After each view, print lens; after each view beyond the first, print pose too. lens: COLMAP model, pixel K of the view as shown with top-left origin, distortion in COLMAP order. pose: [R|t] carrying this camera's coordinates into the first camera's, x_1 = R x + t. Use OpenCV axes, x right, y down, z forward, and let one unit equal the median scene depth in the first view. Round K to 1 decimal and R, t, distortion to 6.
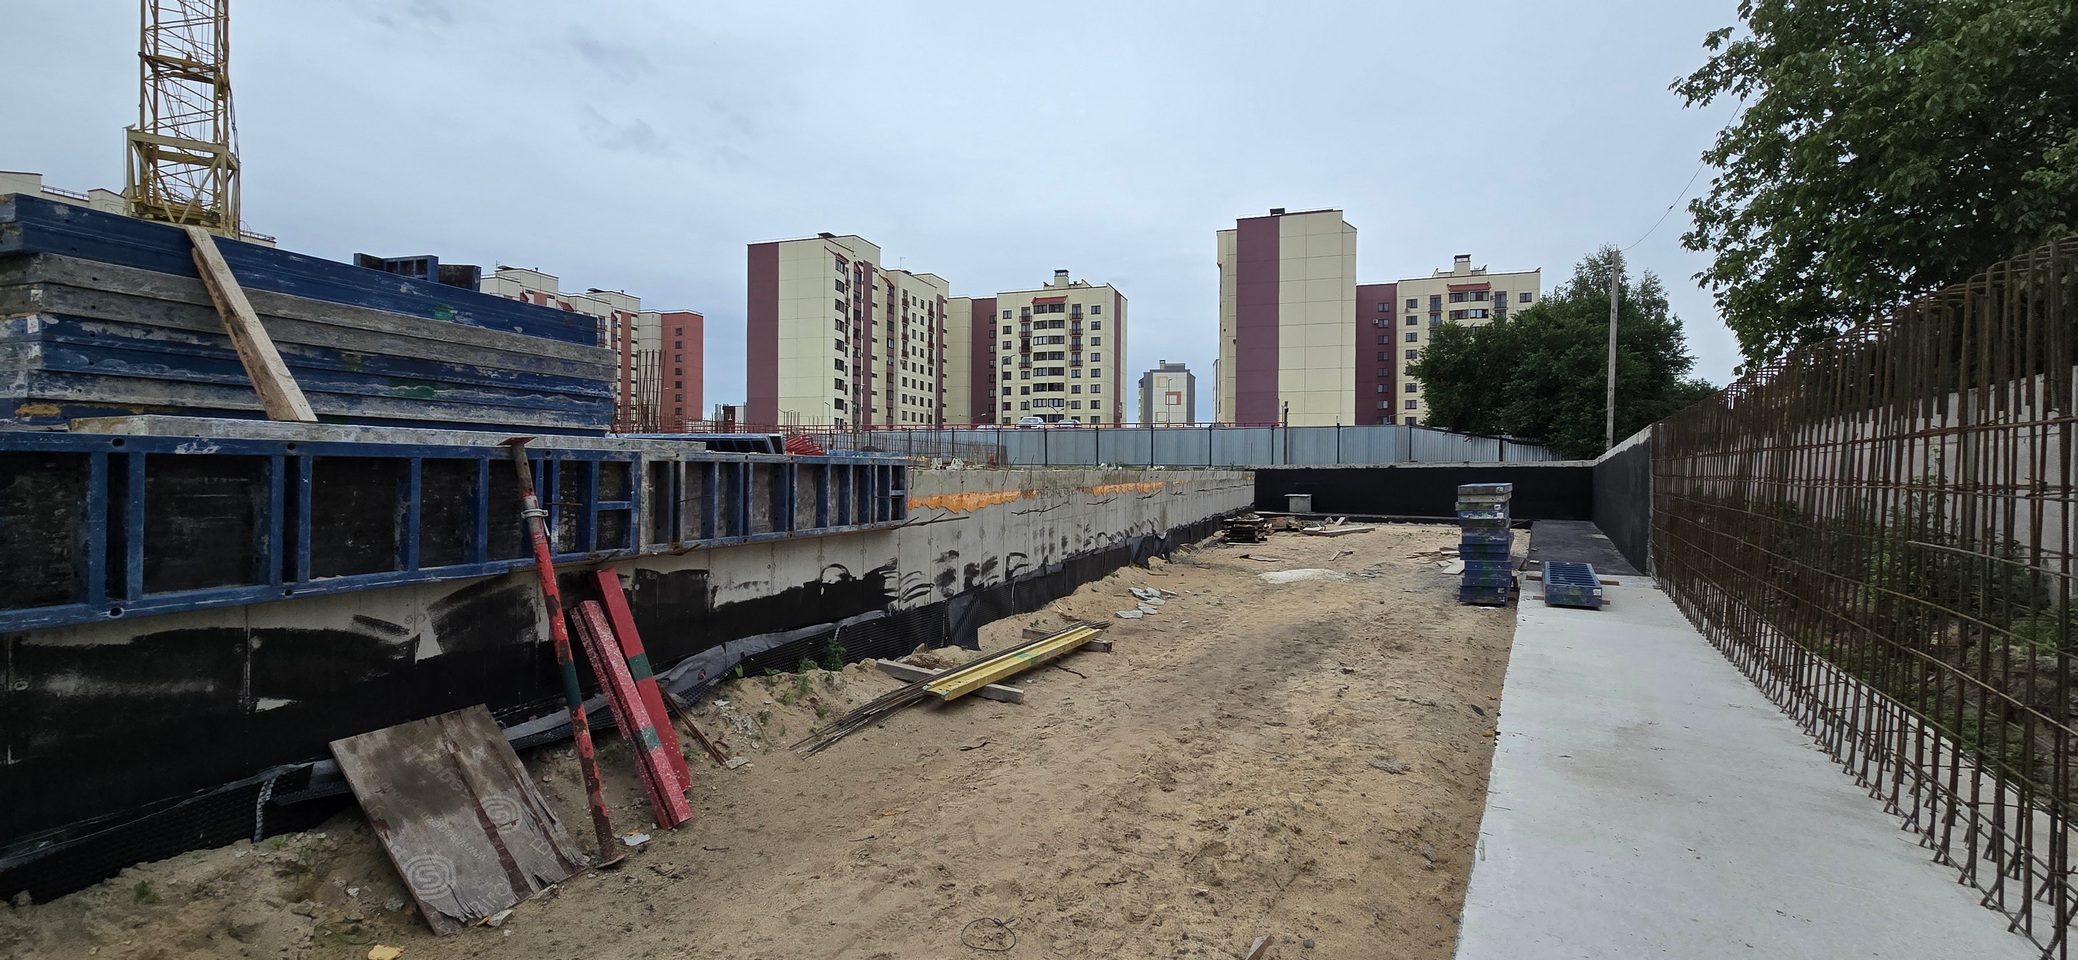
lens RADIAL K [[838.2, 0, 1041.4], [0, 838.2, 483.5], [0, 0, 1]] dist [-0.003159, -0.000613]
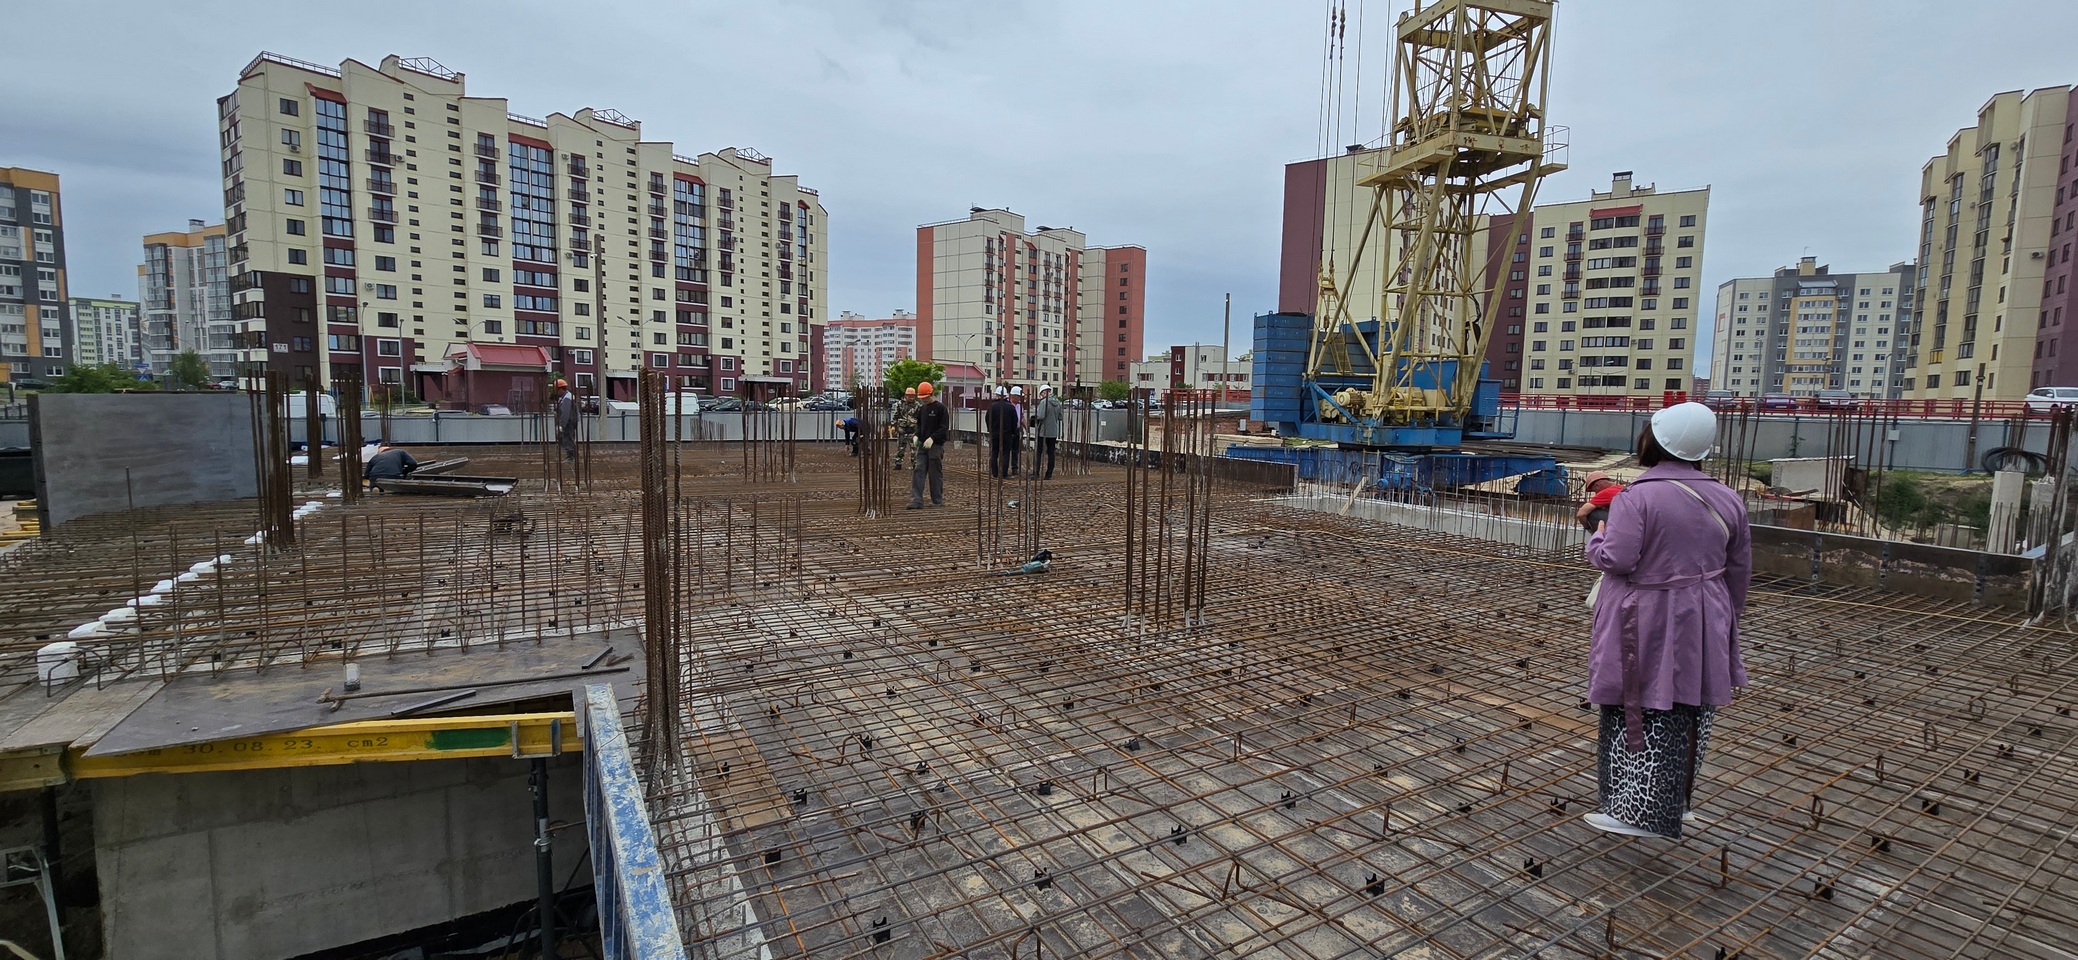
lens RADIAL K [[838.2, 0, 1035.7], [0, 838.2, 475.5], [0, 0, 1]] dist [-0.003159, -0.000613]
pose [[0.945742, 0.044243, -0.321891, -0.246000], [-0.020229, 0.996782, 0.077570, -0.019457], [0.324287, -0.066849, 0.943594, 0.054370]]
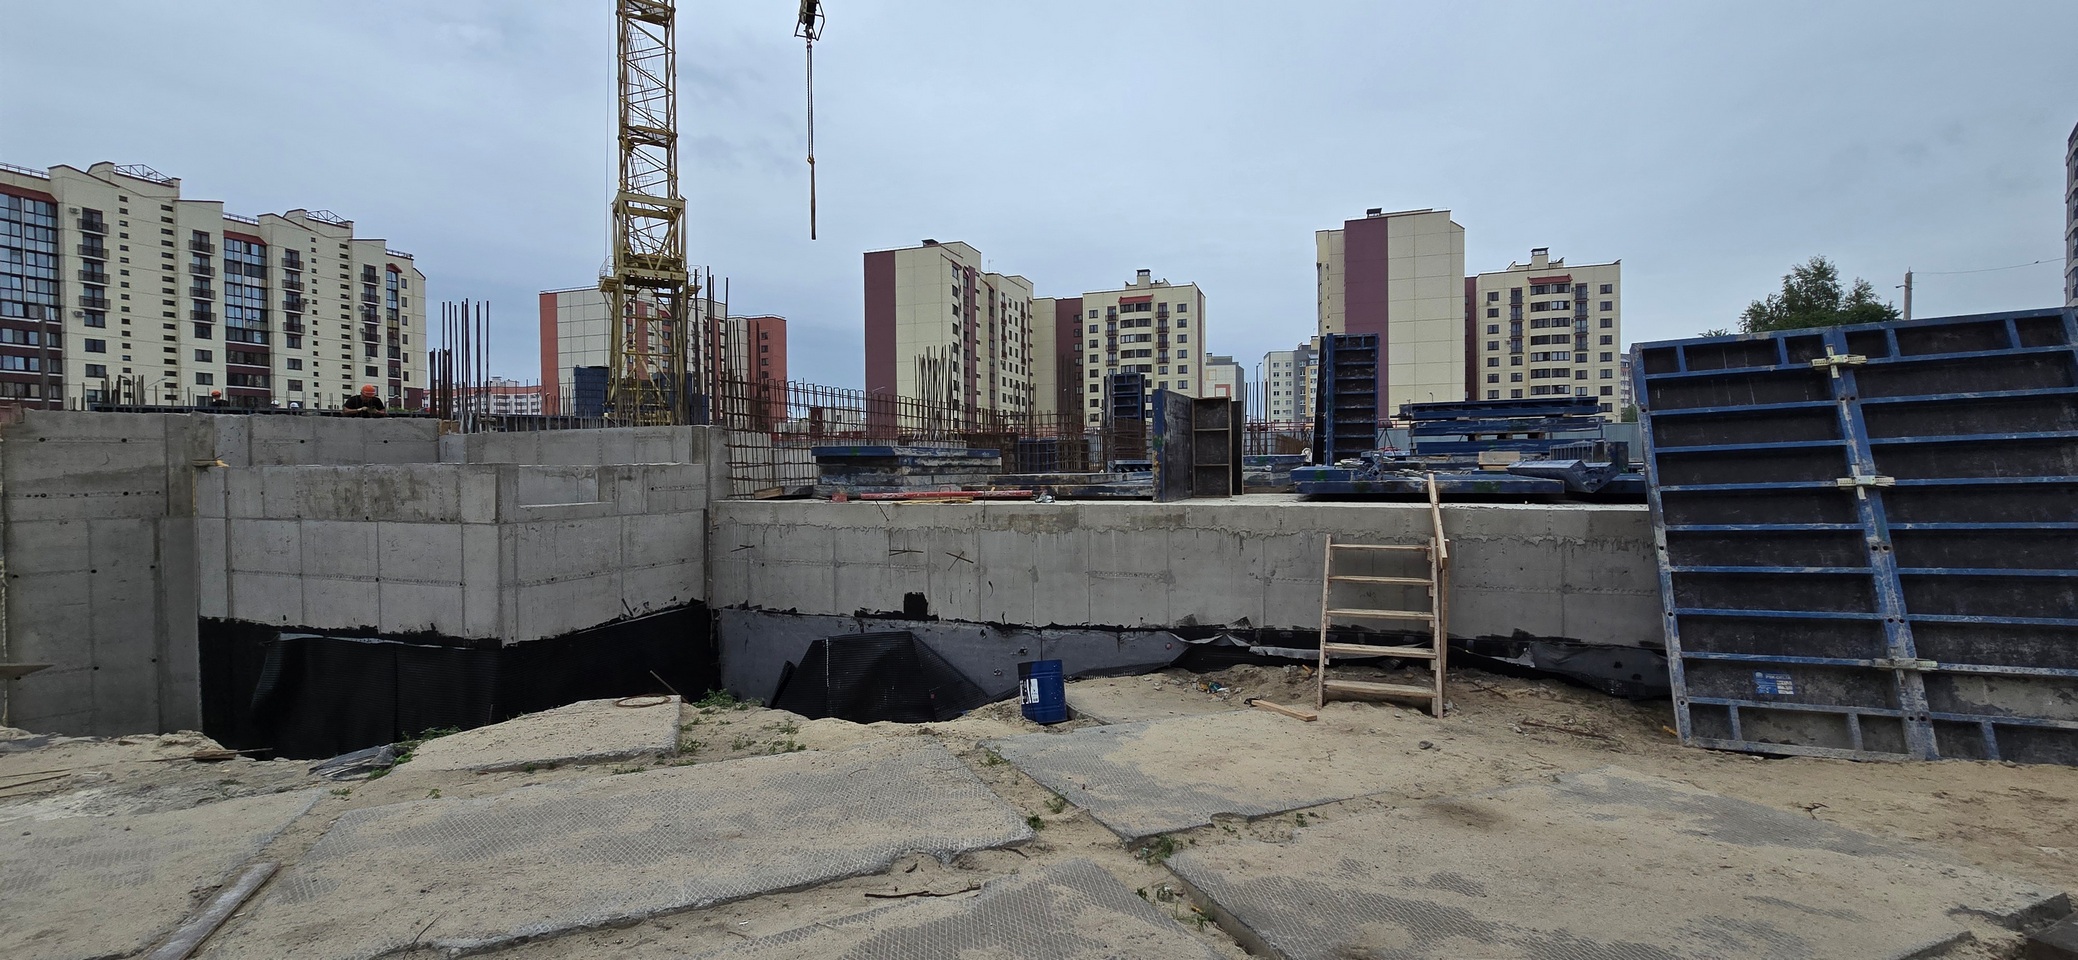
lens RADIAL K [[838.2, 0, 1033.6], [0, 838.2, 475.9], [0, 0, 1]] dist [-0.003159, -0.000613]
pose [[0.999773, -0.015398, -0.014705, -0.104842], [0.015410, 0.999881, 0.000685, -0.004424], [0.014693, -0.000911, 0.999892, -0.032970]]
